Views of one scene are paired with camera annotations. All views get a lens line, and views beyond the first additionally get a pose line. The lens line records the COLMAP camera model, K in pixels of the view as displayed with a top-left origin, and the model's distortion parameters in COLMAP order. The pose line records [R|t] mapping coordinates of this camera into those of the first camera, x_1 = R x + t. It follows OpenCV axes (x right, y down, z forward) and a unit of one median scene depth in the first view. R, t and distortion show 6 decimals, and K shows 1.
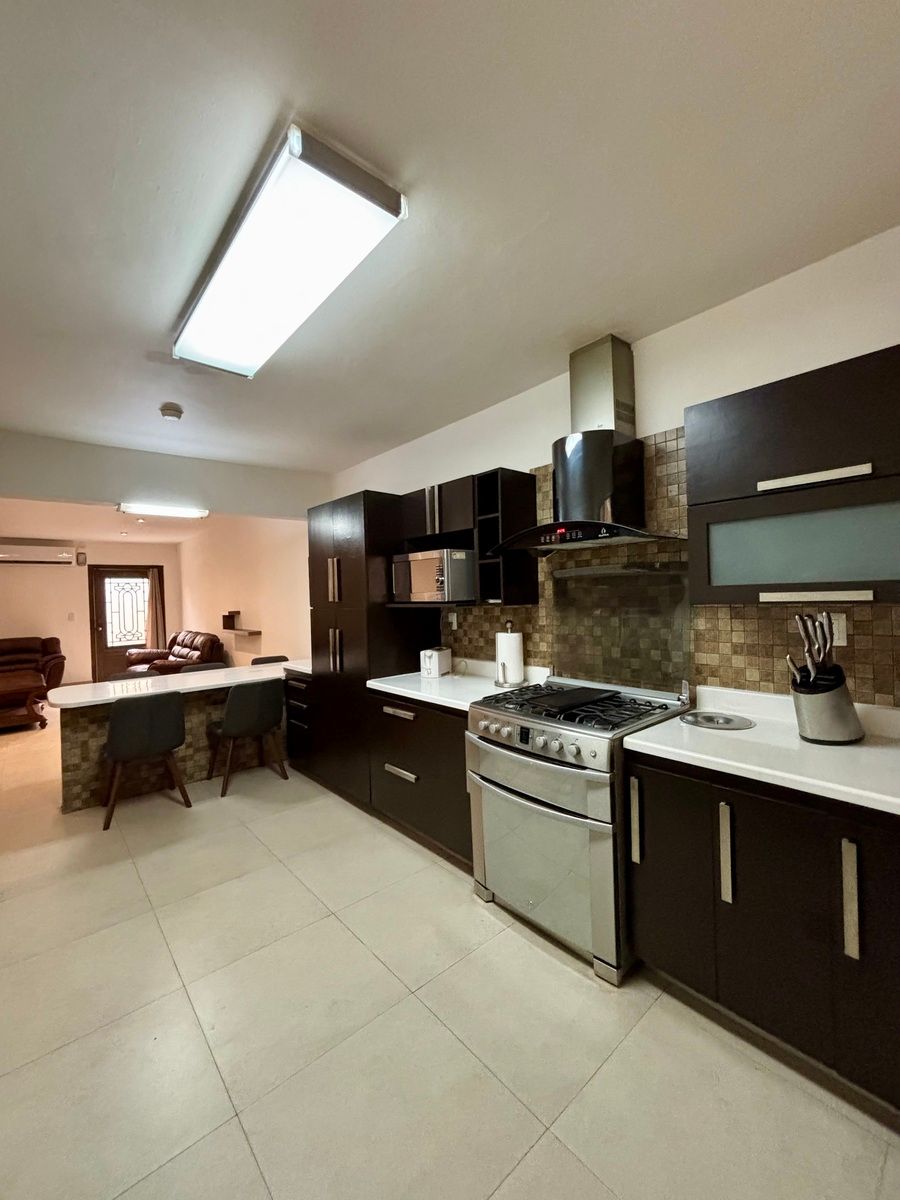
lens RADIAL K [[488.4, 0, 449.2], [0, 488.4, 596.8], [0, 0, 1]] dist [-0.002051, -0.000268]
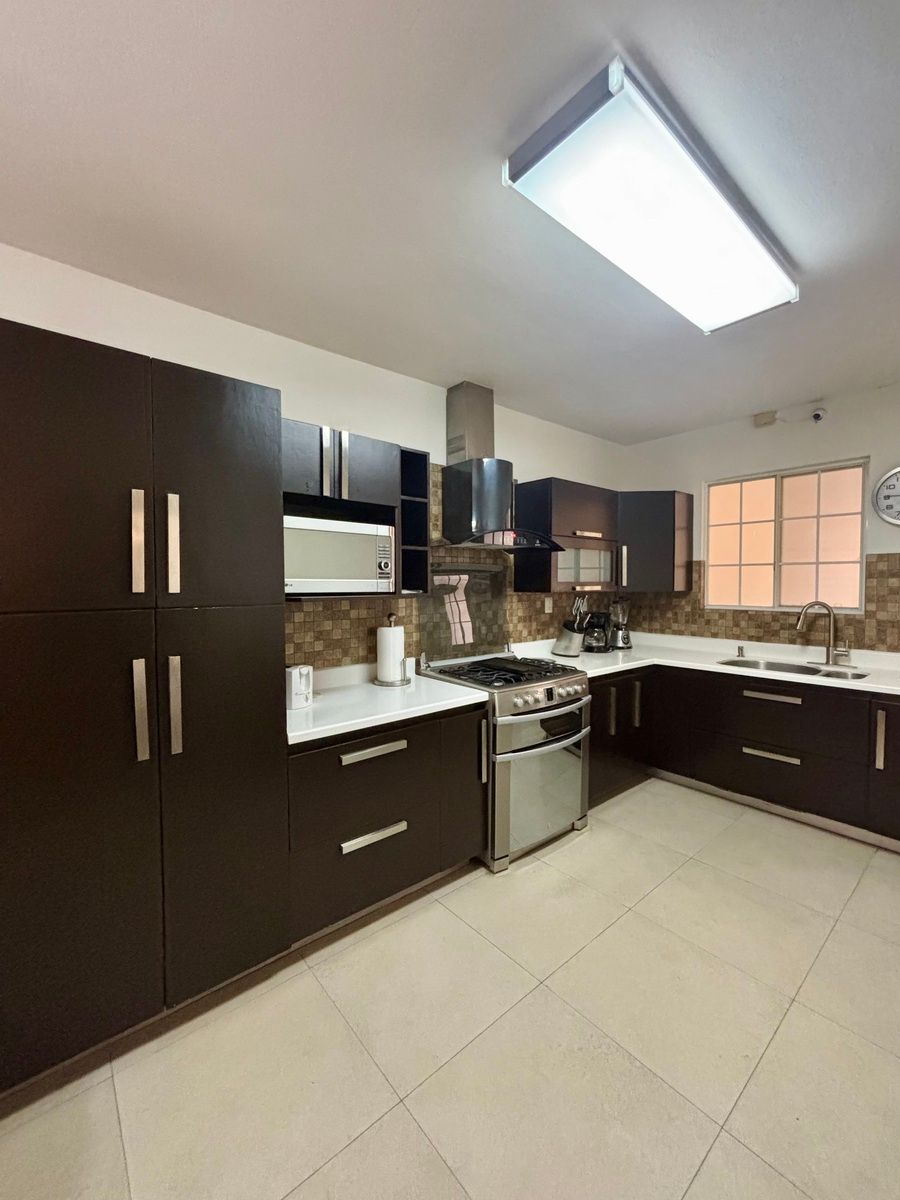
lens RADIAL K [[488.4, 0, 452.5], [0, 488.4, 596.3], [0, 0, 1]] dist [-0.002051, -0.000268]
pose [[0.003461, -0.003683, 0.999987, -1.069419], [0.004123, 0.999985, 0.003669, 0.018861], [-0.999986, 0.004110, 0.003476, 1.187294]]
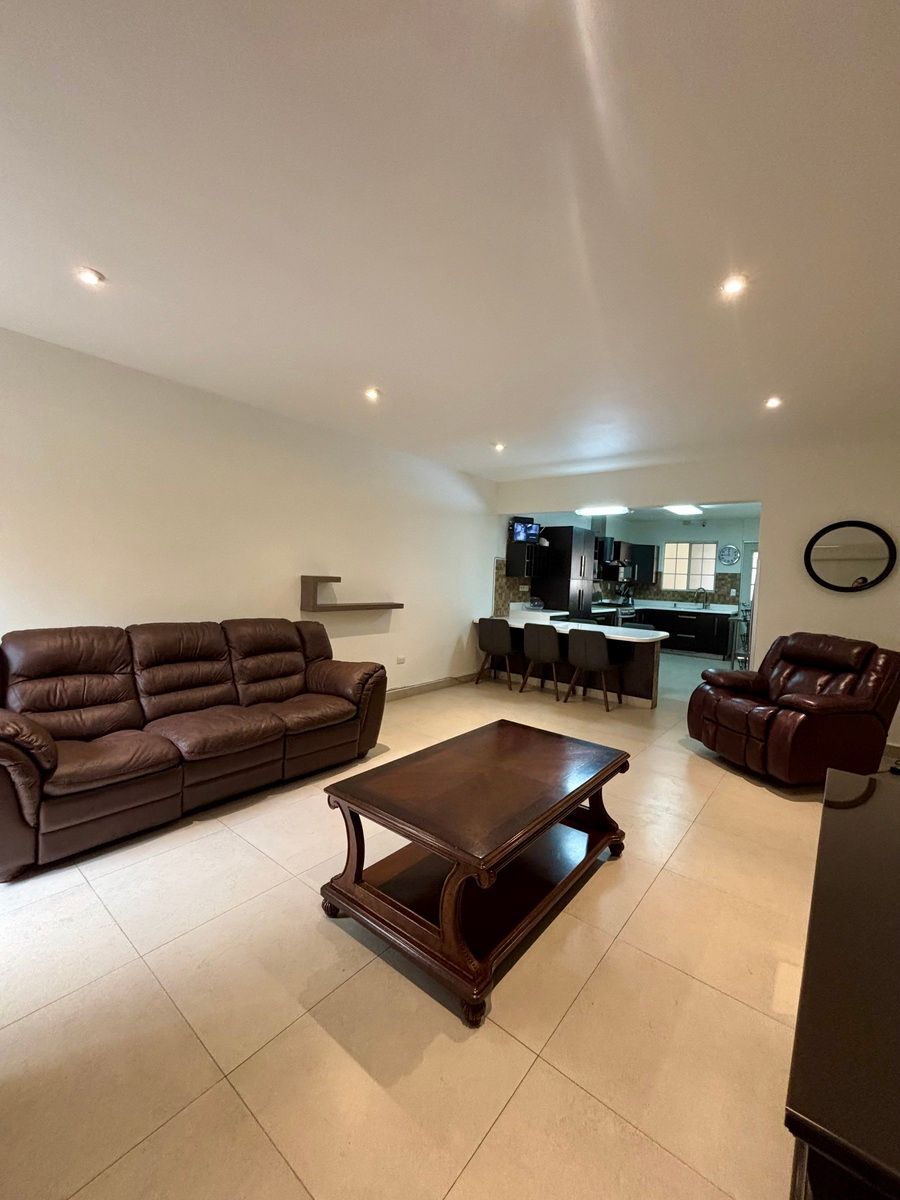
lens RADIAL K [[488.4, 0, 450.4], [0, 488.4, 598.8], [0, 0, 1]] dist [-0.002051, -0.000268]
pose [[-0.170831, -0.029340, 0.984863, -3.517877], [-0.032231, 0.999188, 0.024176, 0.110983], [-0.984773, -0.027613, -0.171638, 3.048122]]
